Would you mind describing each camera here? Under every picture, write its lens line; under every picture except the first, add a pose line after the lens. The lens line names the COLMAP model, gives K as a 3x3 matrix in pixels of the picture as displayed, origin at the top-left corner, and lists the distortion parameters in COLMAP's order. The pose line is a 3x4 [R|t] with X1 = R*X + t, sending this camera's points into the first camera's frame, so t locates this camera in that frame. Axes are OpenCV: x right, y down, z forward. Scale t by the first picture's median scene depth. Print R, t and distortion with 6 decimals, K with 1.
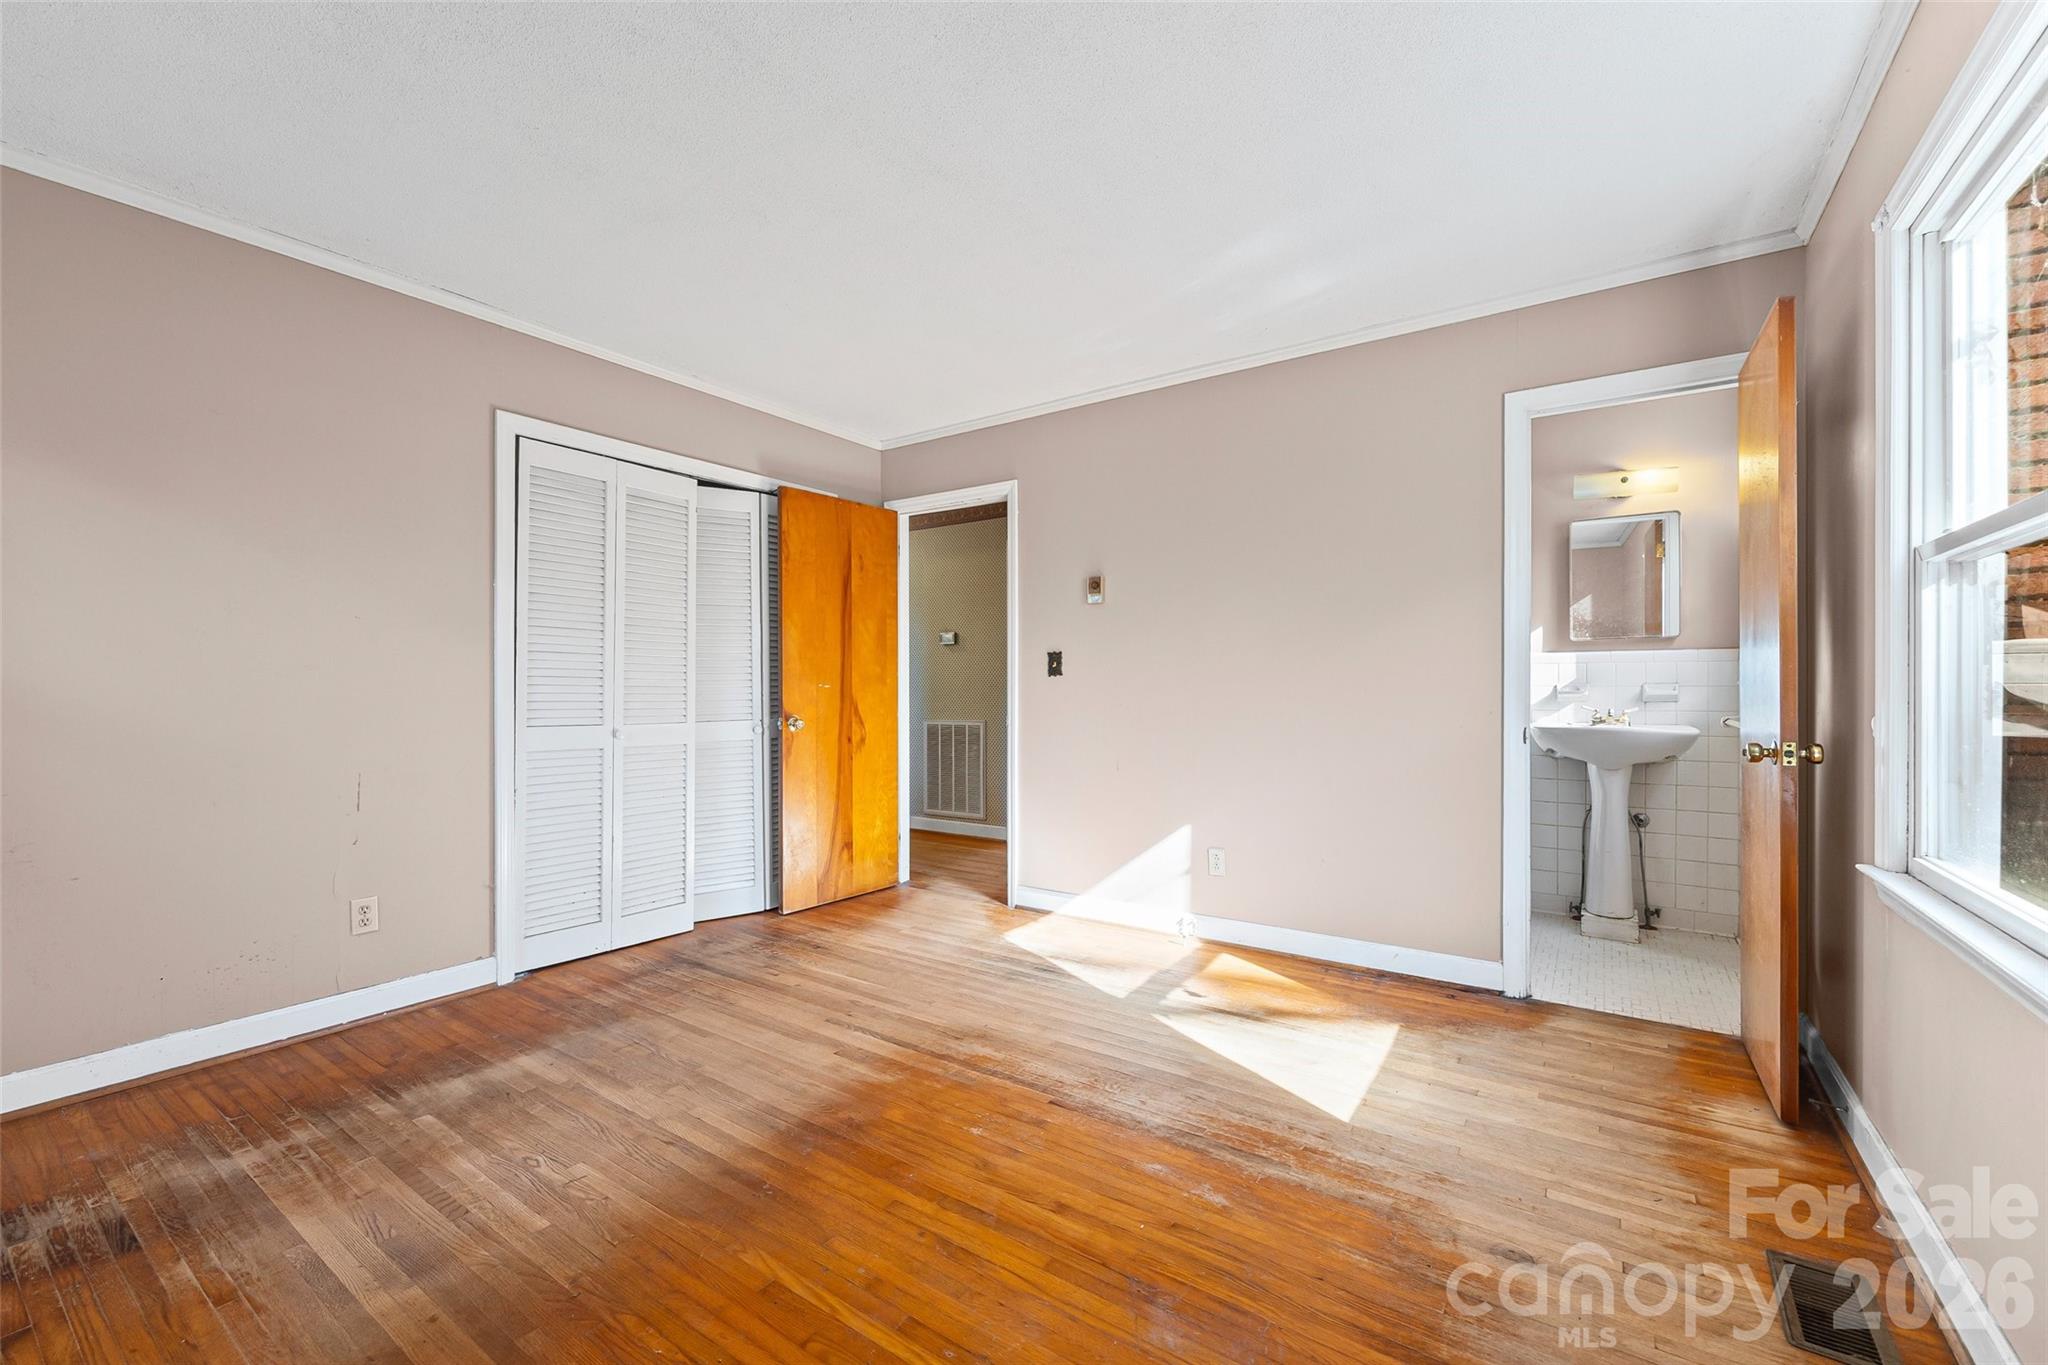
lens RADIAL K [[823.7, 0, 1025.2], [0, 823.7, 689.7], [0, 0, 1]] dist [-0.001269, -0.000041]
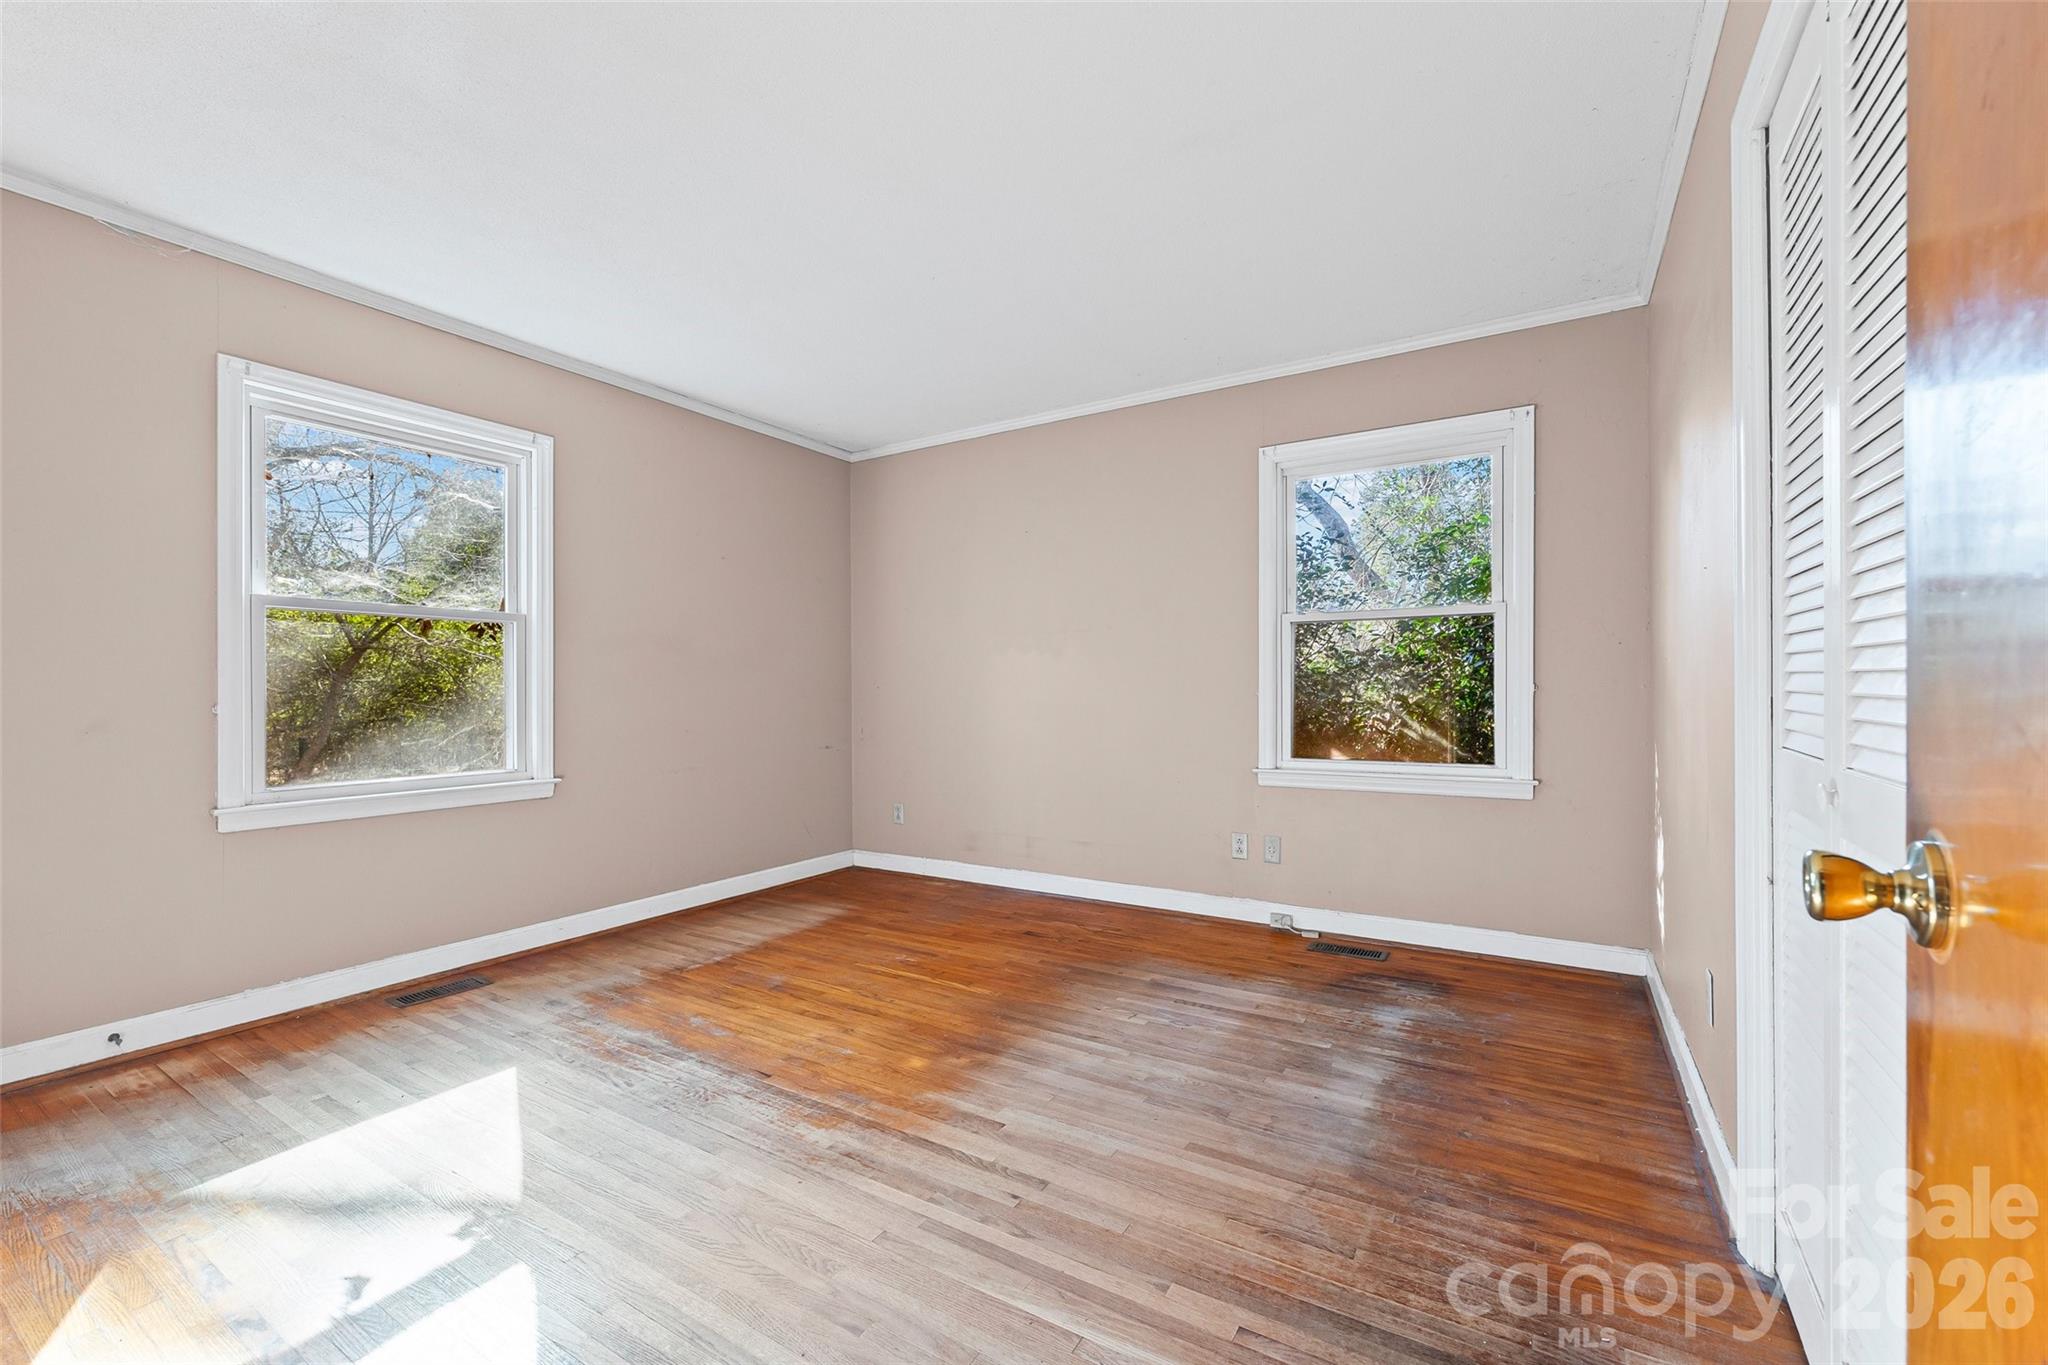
lens RADIAL K [[823.7, 0, 1027.8], [0, 823.7, 686.6], [0, 0, 1]] dist [-0.001269, -0.000041]
pose [[-0.998668, 0.008448, -0.050897, -0.242403], [0.008706, 0.999950, -0.004840, 0.015706], [0.050854, -0.005277, -0.998692, 2.028599]]
